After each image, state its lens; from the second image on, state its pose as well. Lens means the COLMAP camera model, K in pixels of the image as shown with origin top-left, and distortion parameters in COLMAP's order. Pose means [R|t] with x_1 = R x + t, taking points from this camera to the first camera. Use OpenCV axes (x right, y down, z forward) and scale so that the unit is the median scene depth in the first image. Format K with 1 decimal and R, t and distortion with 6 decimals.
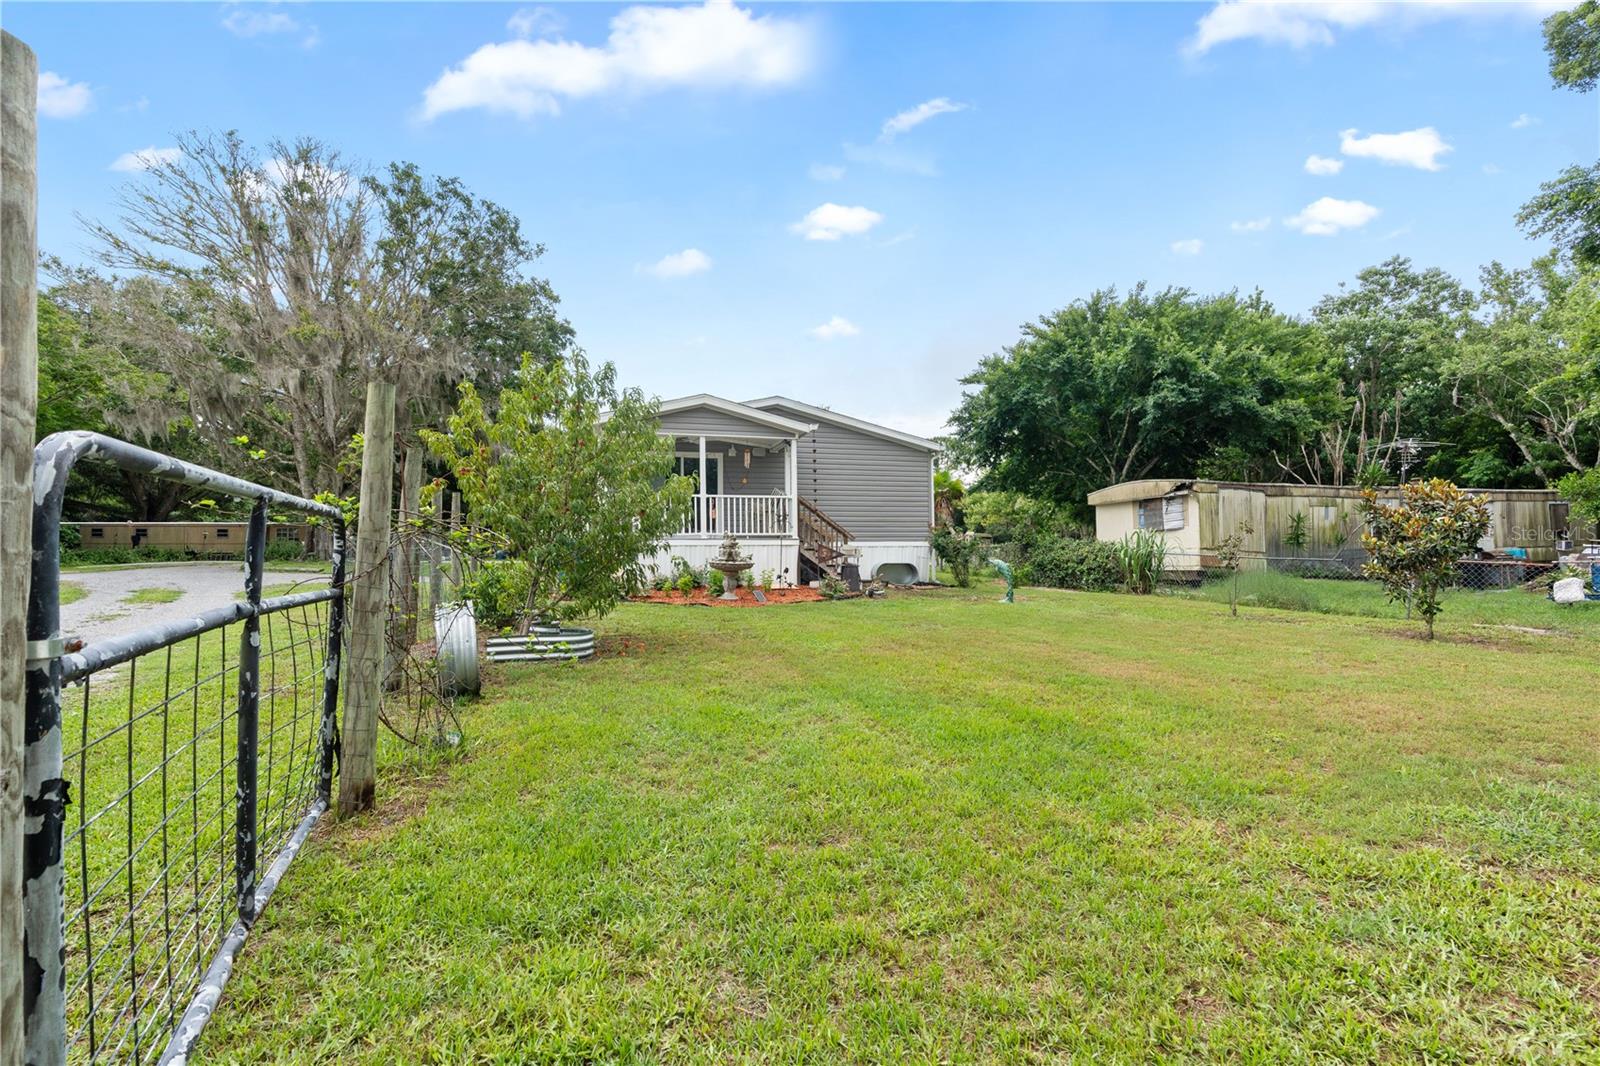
lens RADIAL K [[741.9, 0, 800.0], [0, 741.9, 533.0], [0, 0, 1]] dist [-0.001838, -0.000884]
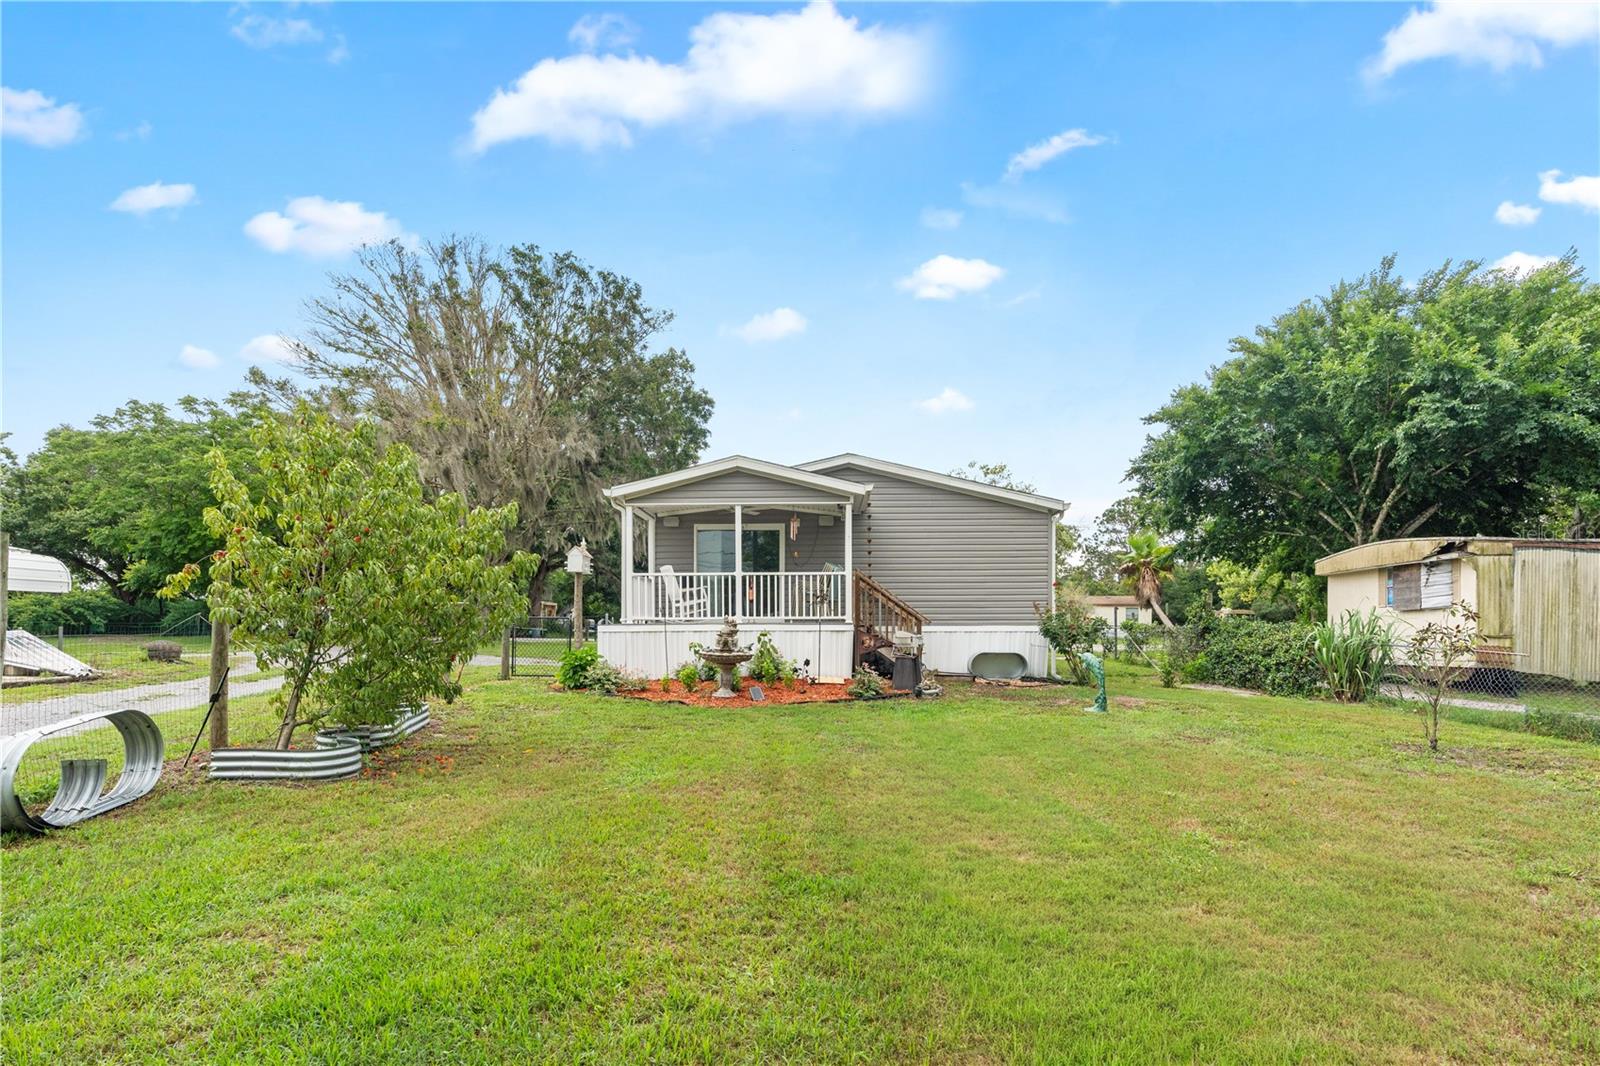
lens RADIAL K [[773.2, 0, 797.4], [0, 773.2, 640.7], [0, 0, 1]] dist [0.003534, -0.016025]
pose [[0.949023, 0.009153, -0.315075, 0.156687], [0.003656, 0.999191, 0.040039, -0.005691], [0.315186, -0.039150, 0.948222, 0.112601]]
